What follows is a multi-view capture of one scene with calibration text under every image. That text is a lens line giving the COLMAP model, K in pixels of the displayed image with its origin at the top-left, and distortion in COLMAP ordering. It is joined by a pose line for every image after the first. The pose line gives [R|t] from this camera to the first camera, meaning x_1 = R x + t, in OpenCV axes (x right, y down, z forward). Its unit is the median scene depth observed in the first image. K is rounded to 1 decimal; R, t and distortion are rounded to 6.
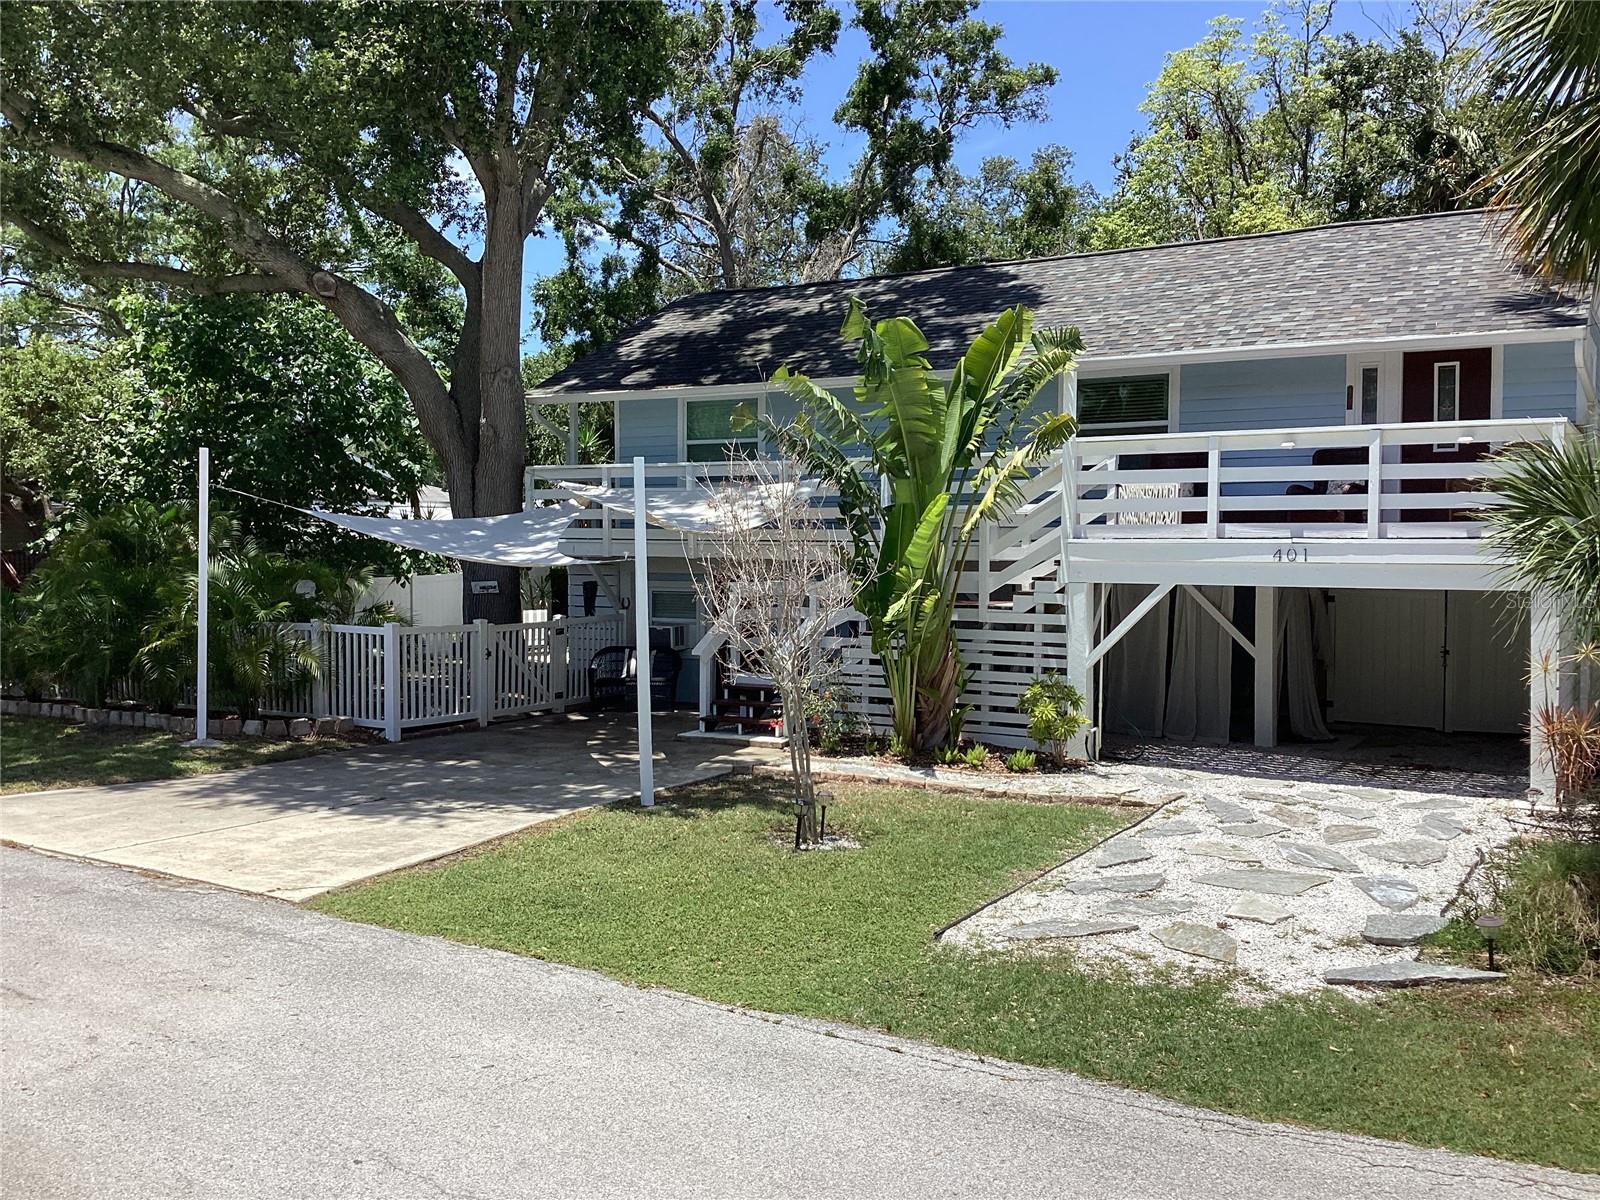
lens RADIAL K [[1447.4, 0, 800.0], [0, 1447.4, 600.0], [0, 0, 1]] dist [-0.009267, -0.009273]
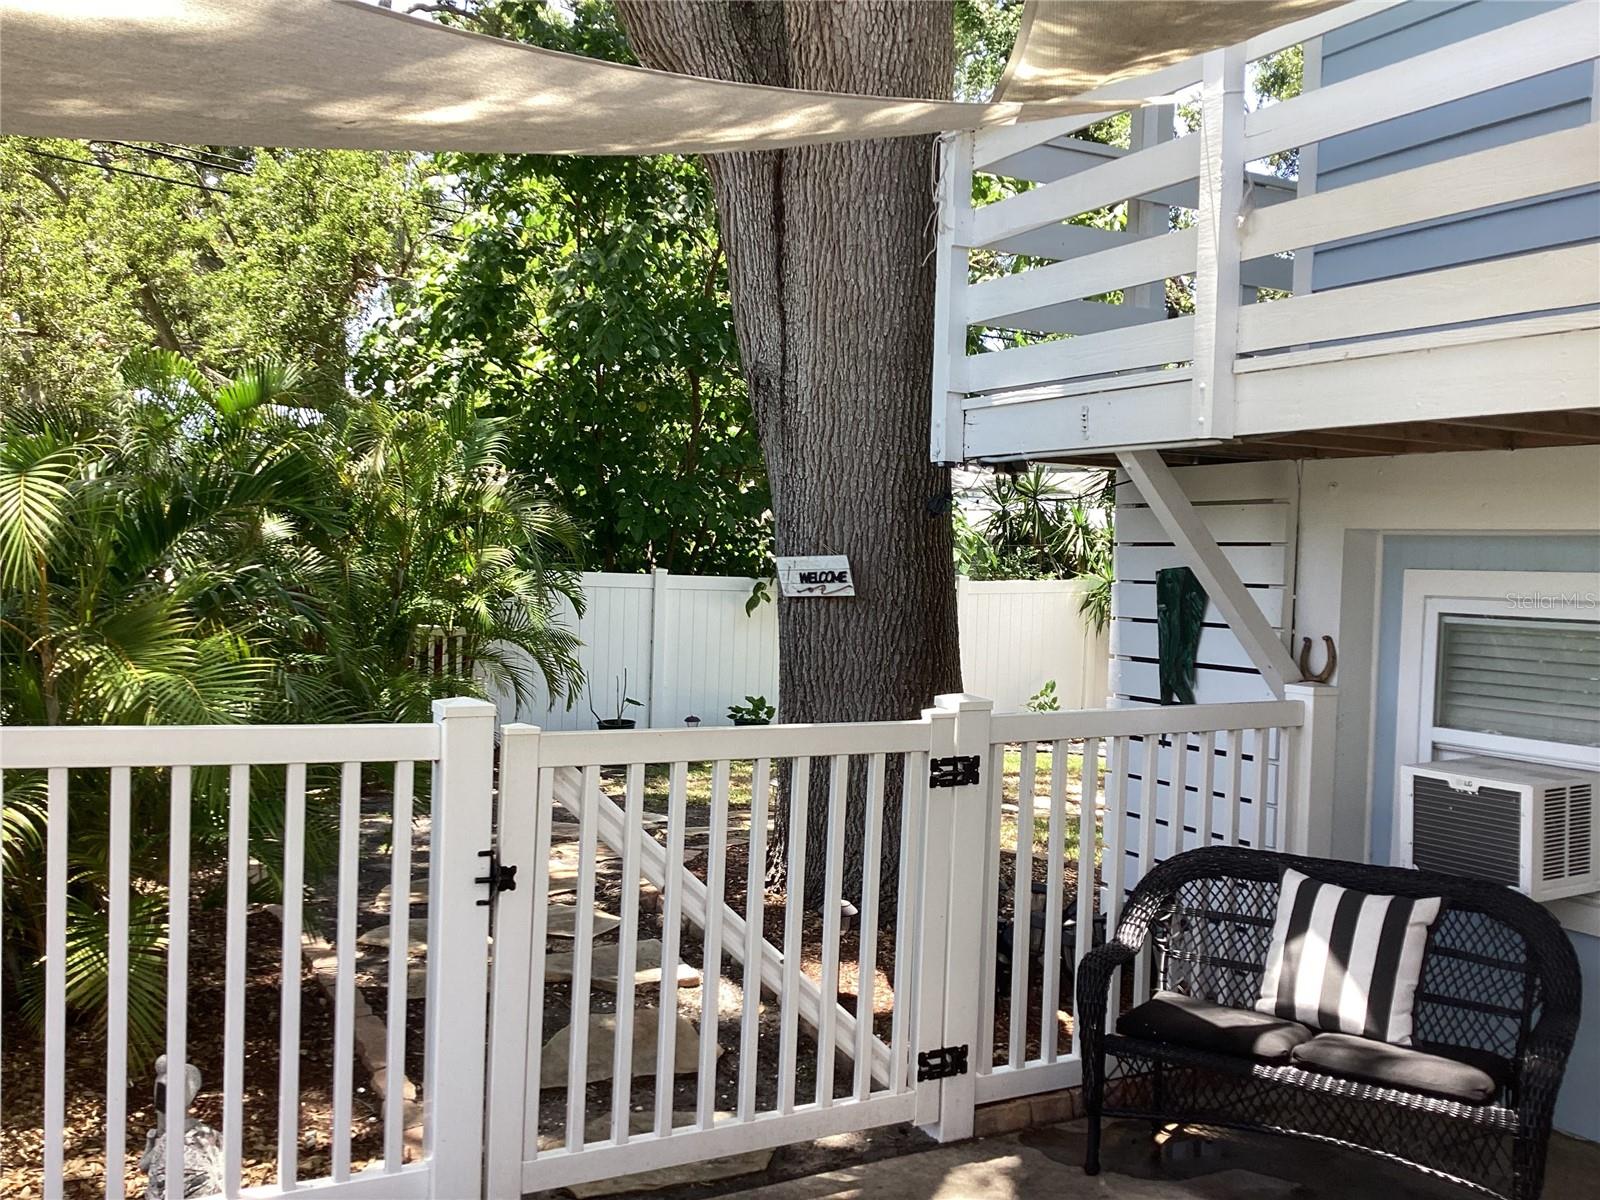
lens RADIAL K [[1447.4, 0, 800.0], [0, 1447.4, 600.0], [0, 0, 1]] dist [-0.009267, -0.009273]
pose [[0.862758, 0.036052, -0.504330, -0.074383], [-0.052386, 0.998460, -0.018243, 0.001609], [0.502896, 0.042159, 0.863318, 0.758912]]
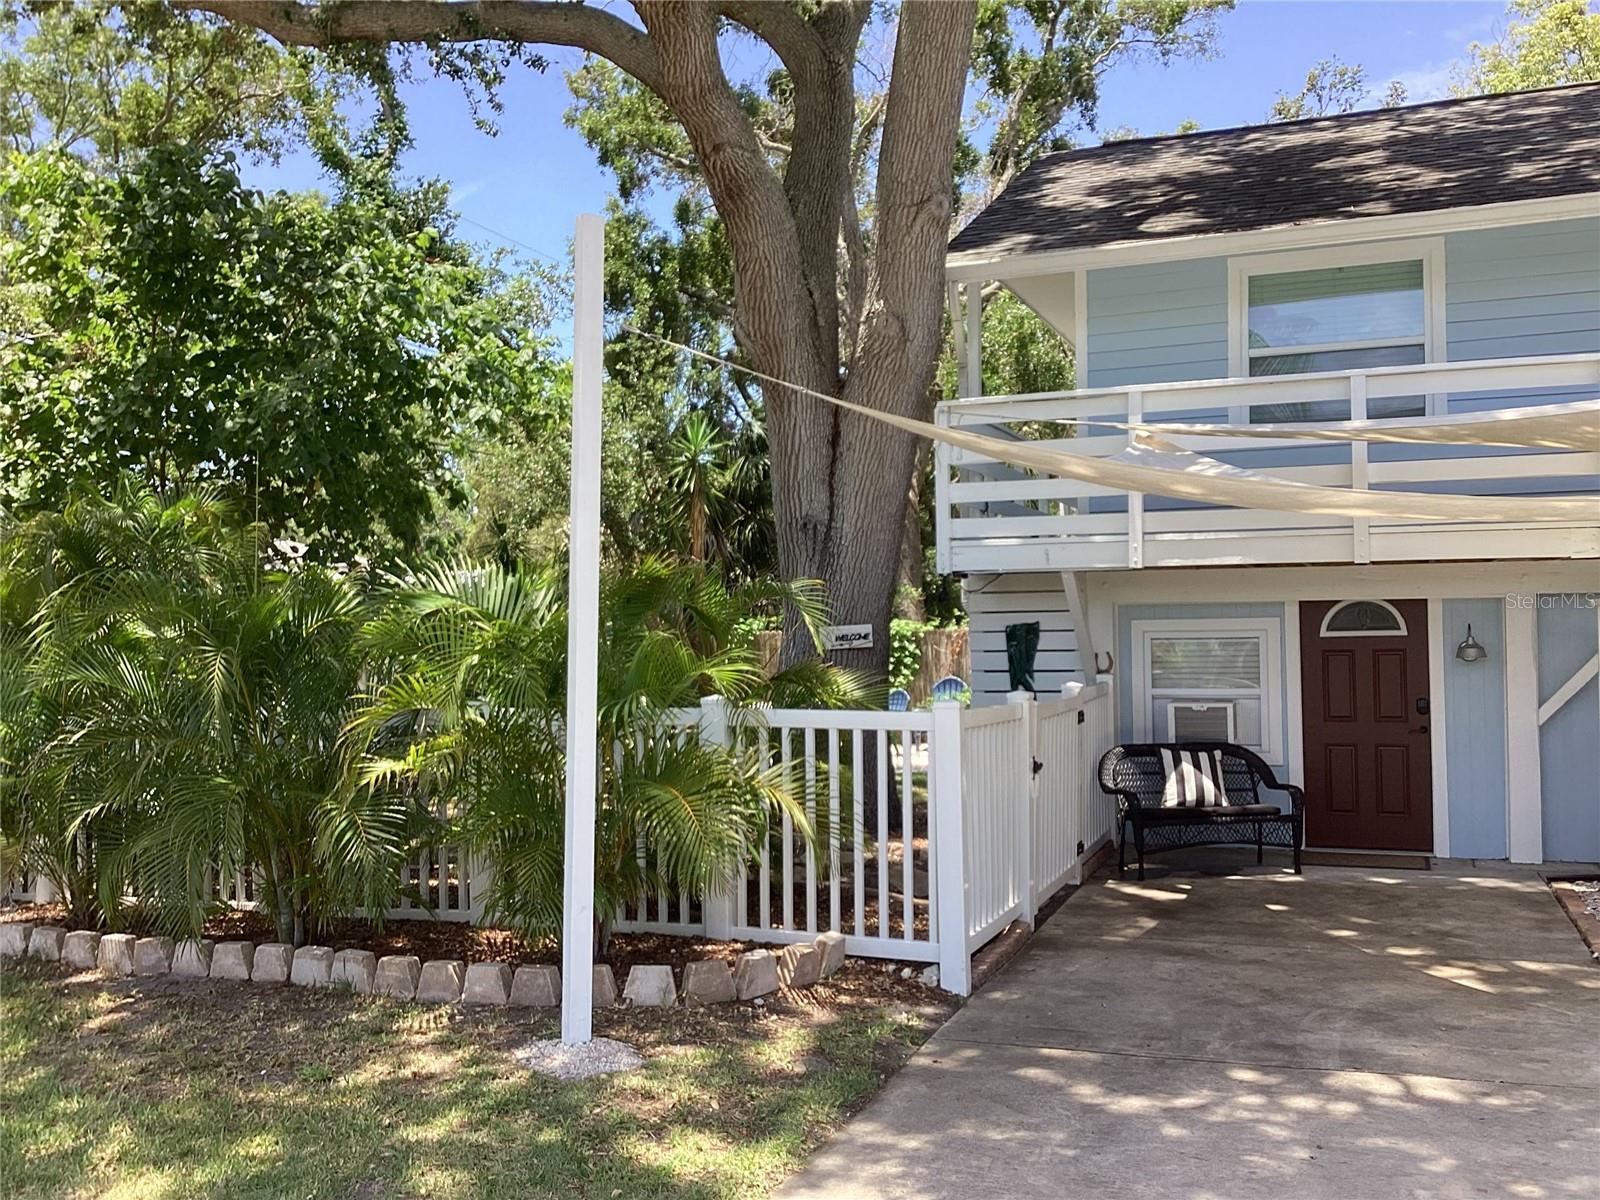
lens RADIAL K [[1447.4, 0, 800.0], [0, 1447.4, 600.0], [0, 0, 1]] dist [-0.009267, -0.009273]
pose [[0.986860, -0.012475, 0.161096, -0.322933], [0.022531, 0.997899, -0.060743, 0.009426], [-0.160000, 0.063574, 0.985068, 0.499387]]
